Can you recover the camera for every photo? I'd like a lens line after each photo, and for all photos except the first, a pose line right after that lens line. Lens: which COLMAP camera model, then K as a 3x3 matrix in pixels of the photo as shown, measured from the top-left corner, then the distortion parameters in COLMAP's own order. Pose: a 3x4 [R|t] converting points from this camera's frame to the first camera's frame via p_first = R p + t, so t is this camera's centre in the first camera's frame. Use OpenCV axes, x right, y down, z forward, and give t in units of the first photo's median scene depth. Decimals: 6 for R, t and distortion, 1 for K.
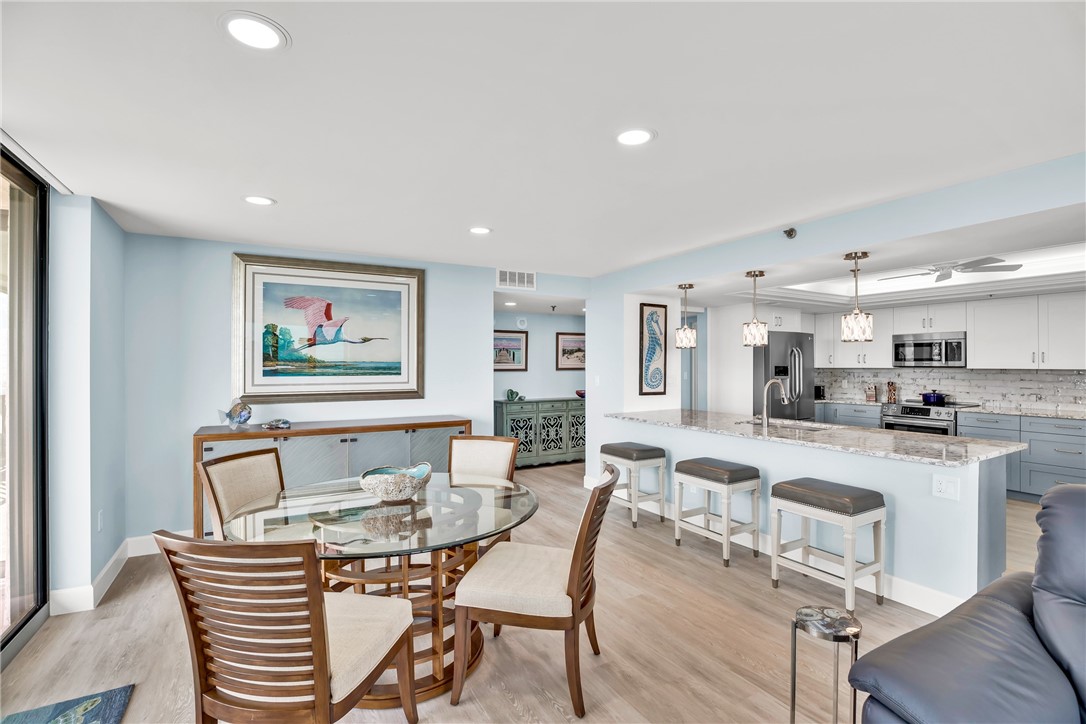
lens RADIAL K [[498.9, 0, 547.0], [0, 498.9, 361.7], [0, 0, 1]] dist [-0.046173, 0.014671]
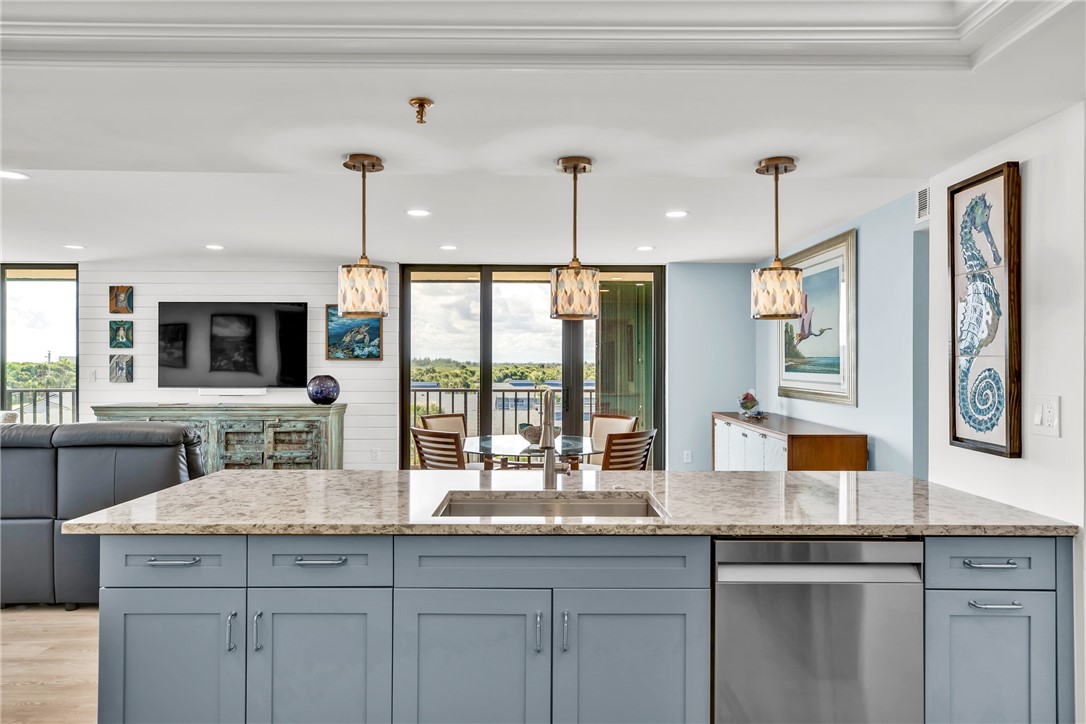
lens RADIAL K [[705.0, 0, 543.0], [0, 705.0, 362.0], [0, 0, 1]] dist [-0.002770, -0.001024]
pose [[-0.496246, -0.000783, -0.868182, 0.727000], [0.001418, 0.999998, -0.001713, 0.007835], [0.868181, -0.002081, -0.496244, 0.933241]]
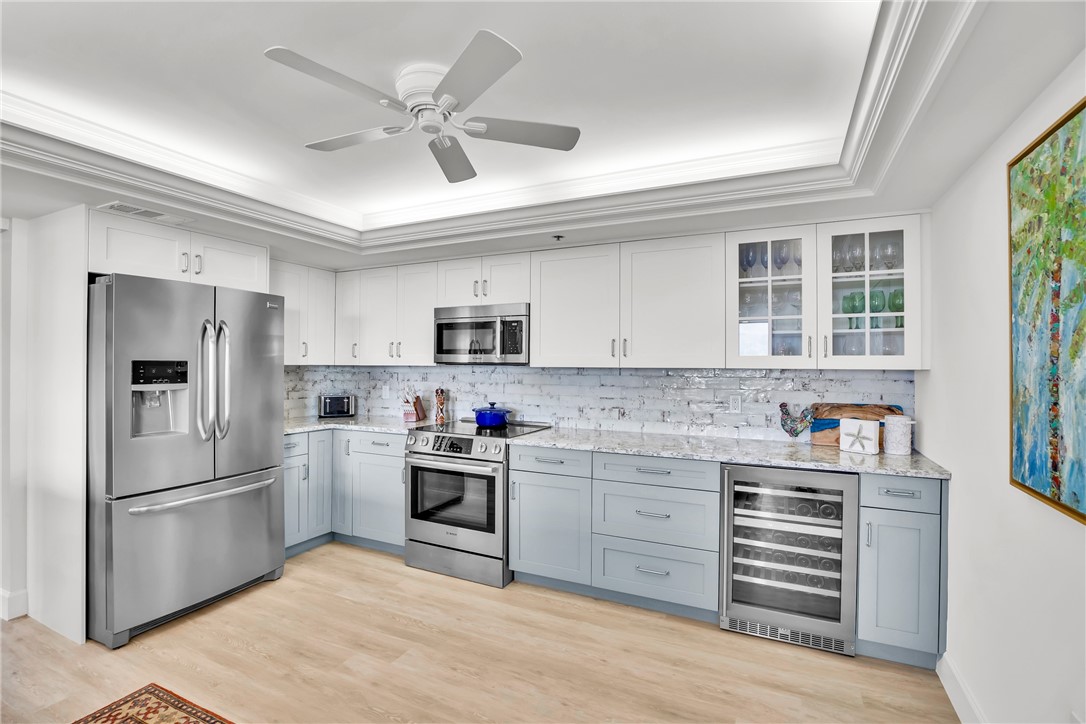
lens RADIAL K [[498.9, 0, 547.0], [0, 498.9, 361.7], [0, 0, 1]] dist [-0.046173, 0.014671]
pose [[0.824417, 0.005504, 0.565957, 0.540522], [-0.007679, 0.999969, 0.001461, 0.007026], [-0.565931, -0.005550, 0.824434, 0.493299]]
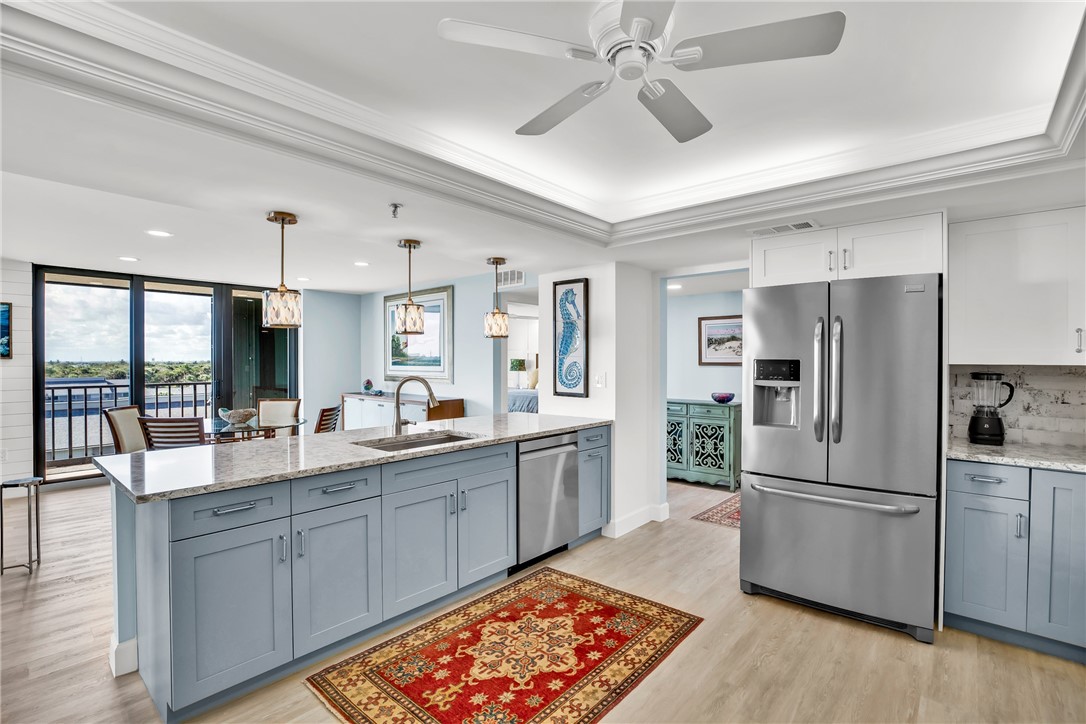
lens RADIAL K [[498.9, 0, 547.0], [0, 498.9, 361.7], [0, 0, 1]] dist [-0.046173, 0.014671]
pose [[0.327239, 0.003102, -0.944937, 0.897521], [0.005055, 0.999975, 0.005033, 0.007776], [0.944928, -0.006424, 0.327215, 0.675848]]
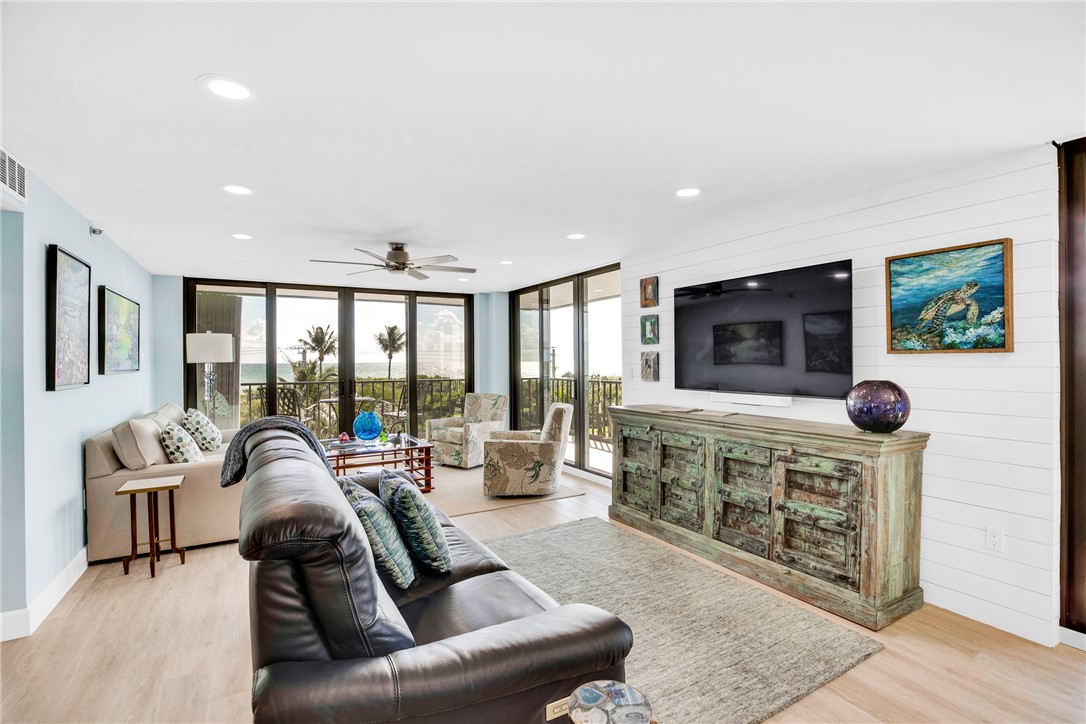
lens RADIAL K [[498.9, 0, 547.0], [0, 498.9, 361.7], [0, 0, 1]] dist [-0.046173, 0.014671]
pose [[-0.999890, 0.007214, -0.012994, 0.186022], [0.007226, 0.999974, -0.000883, 0.007873], [0.012987, -0.000976, -0.999915, 0.474652]]
